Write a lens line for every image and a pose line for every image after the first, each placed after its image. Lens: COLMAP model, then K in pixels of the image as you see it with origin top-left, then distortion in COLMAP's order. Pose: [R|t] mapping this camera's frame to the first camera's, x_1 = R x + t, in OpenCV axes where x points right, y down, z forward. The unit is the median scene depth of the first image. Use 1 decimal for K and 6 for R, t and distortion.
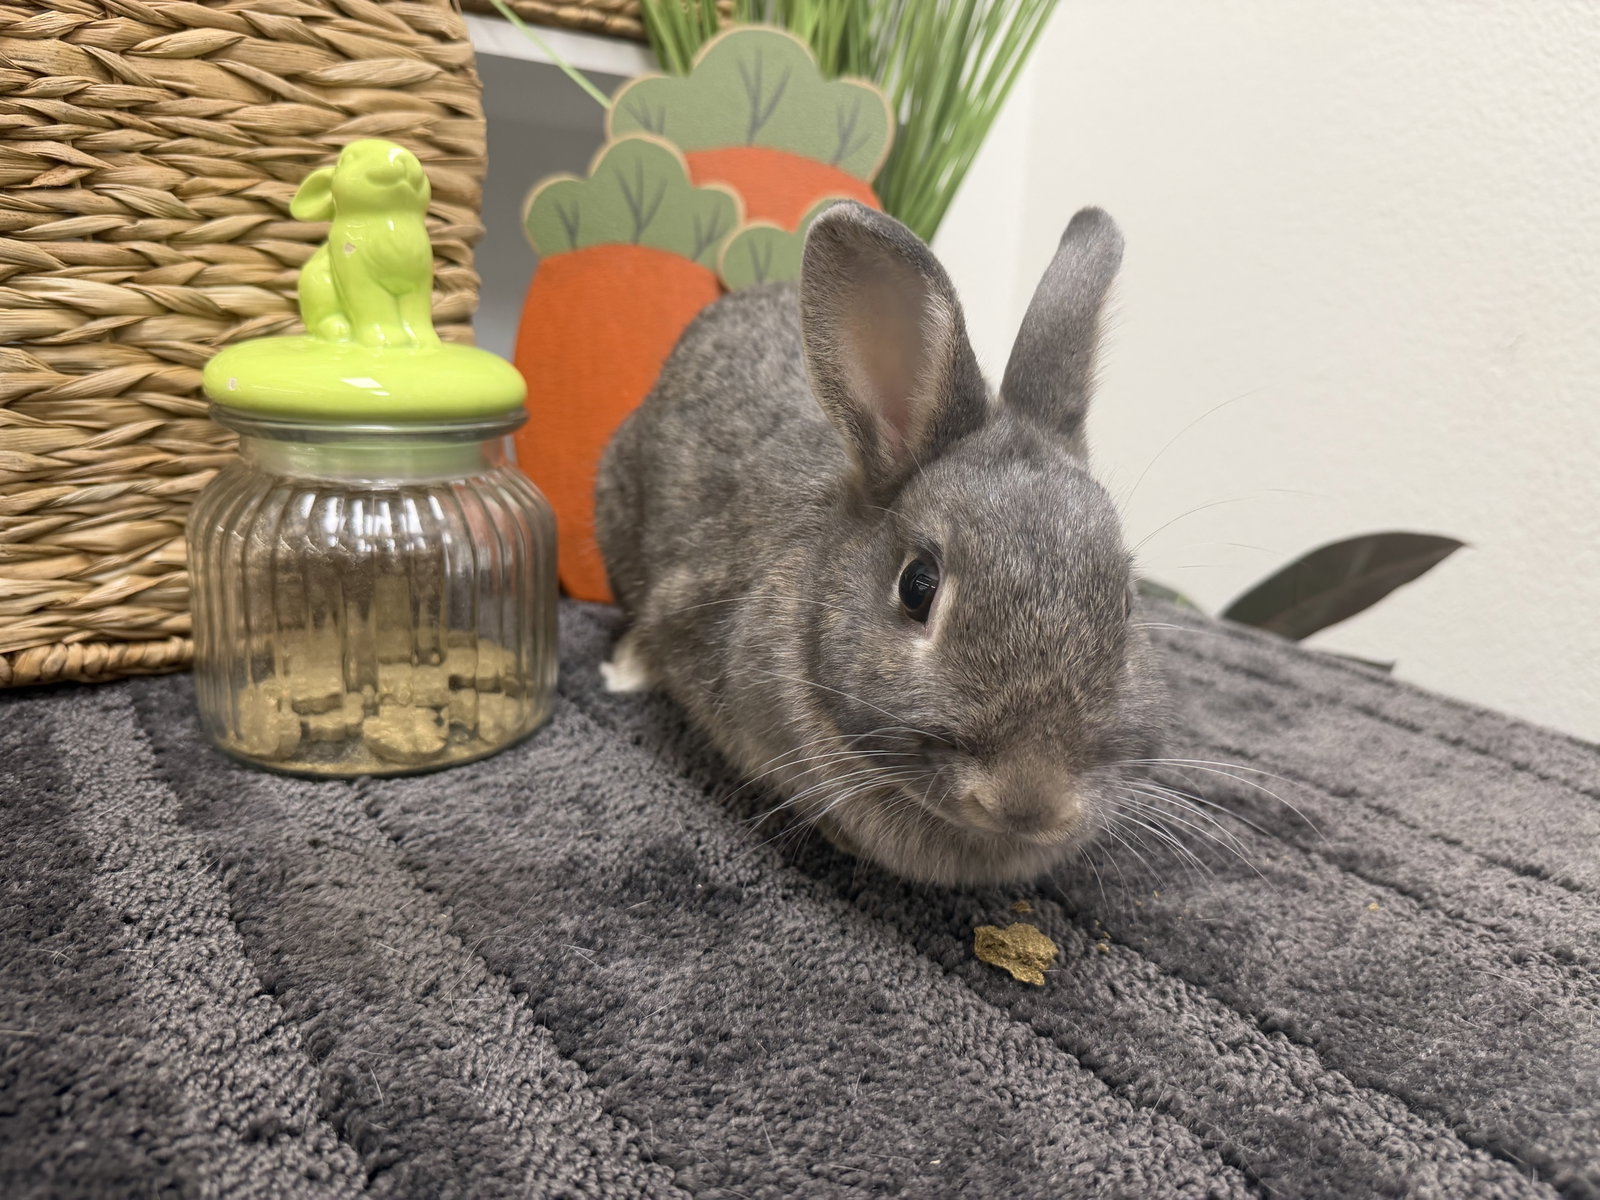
lens RADIAL K [[1188.5, 0, 778.0], [0, 1188.5, 600.4], [0, 0, 1]] dist [-0.024334, -0.001724]
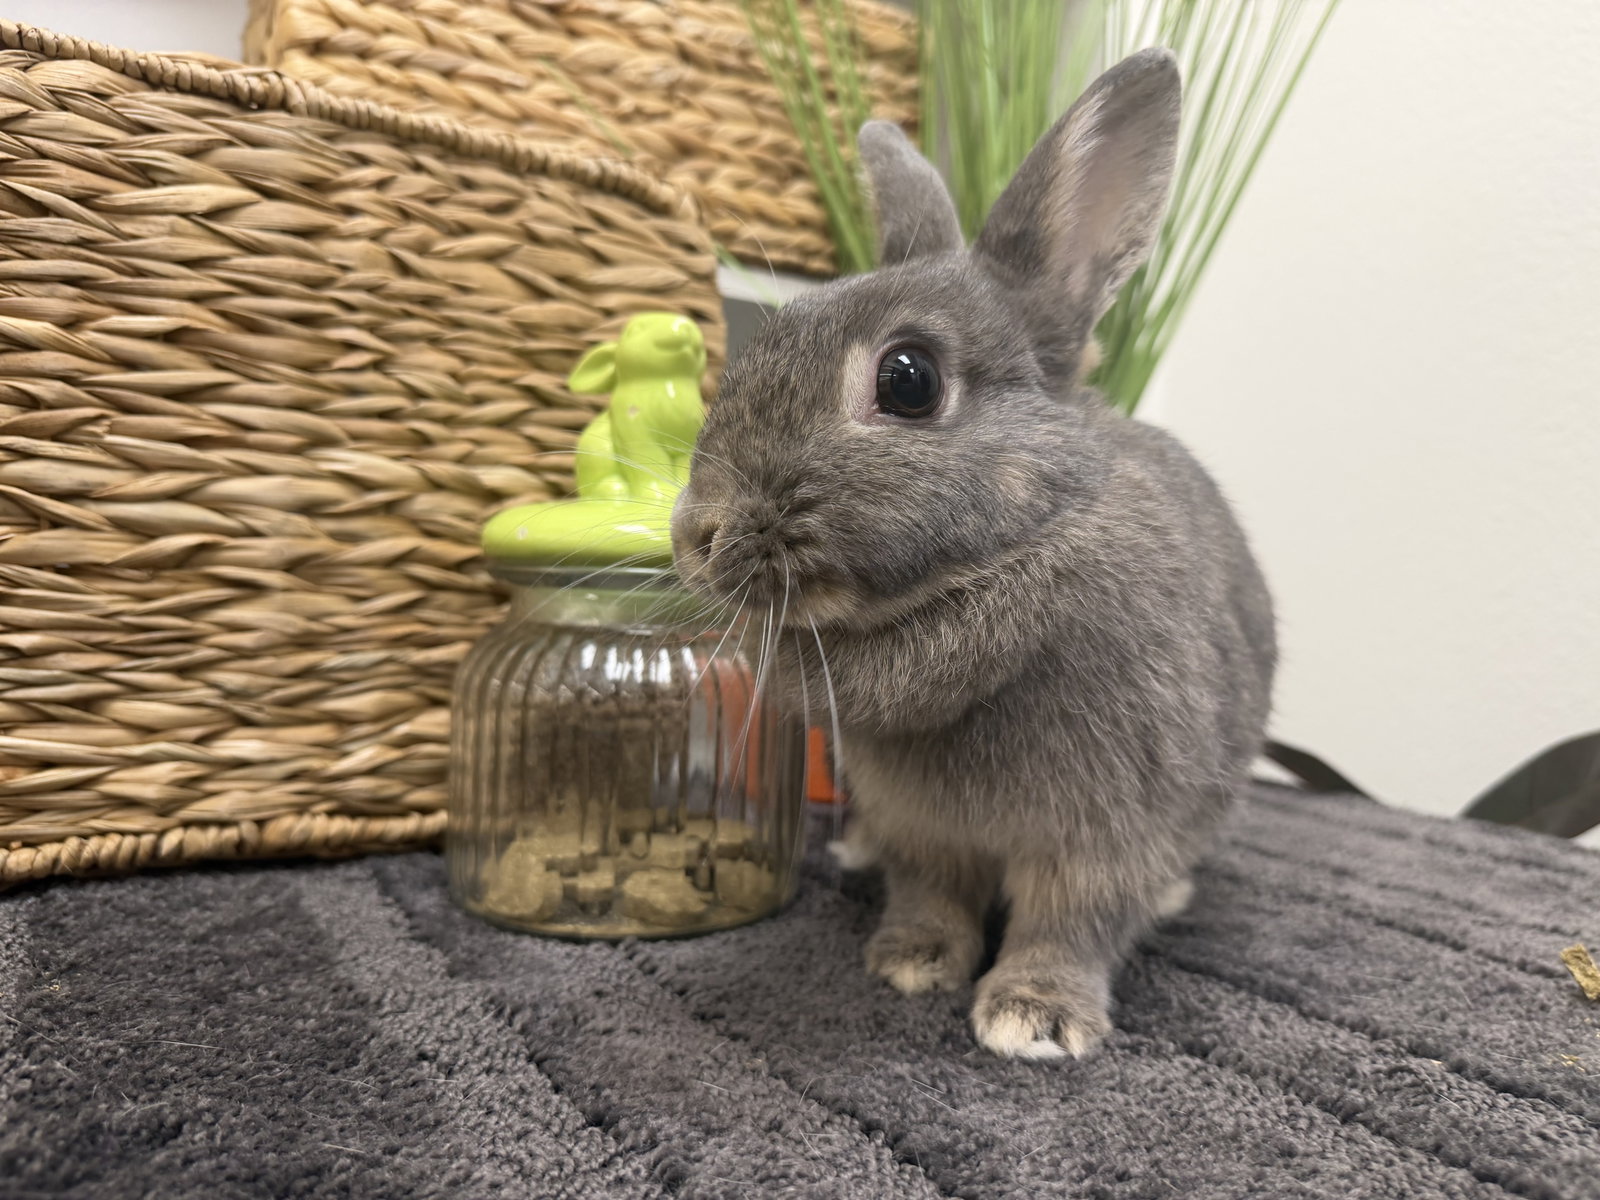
lens RADIAL K [[1188.8, 0, 795.6], [0, 1188.8, 625.4], [0, 0, 1]] dist [-0.031512, -0.003152]
pose [[0.997726, -0.015053, -0.065693, -0.184995], [0.000341, 0.975853, -0.218426, 0.135487], [0.067395, 0.217907, 0.973640, 0.046009]]
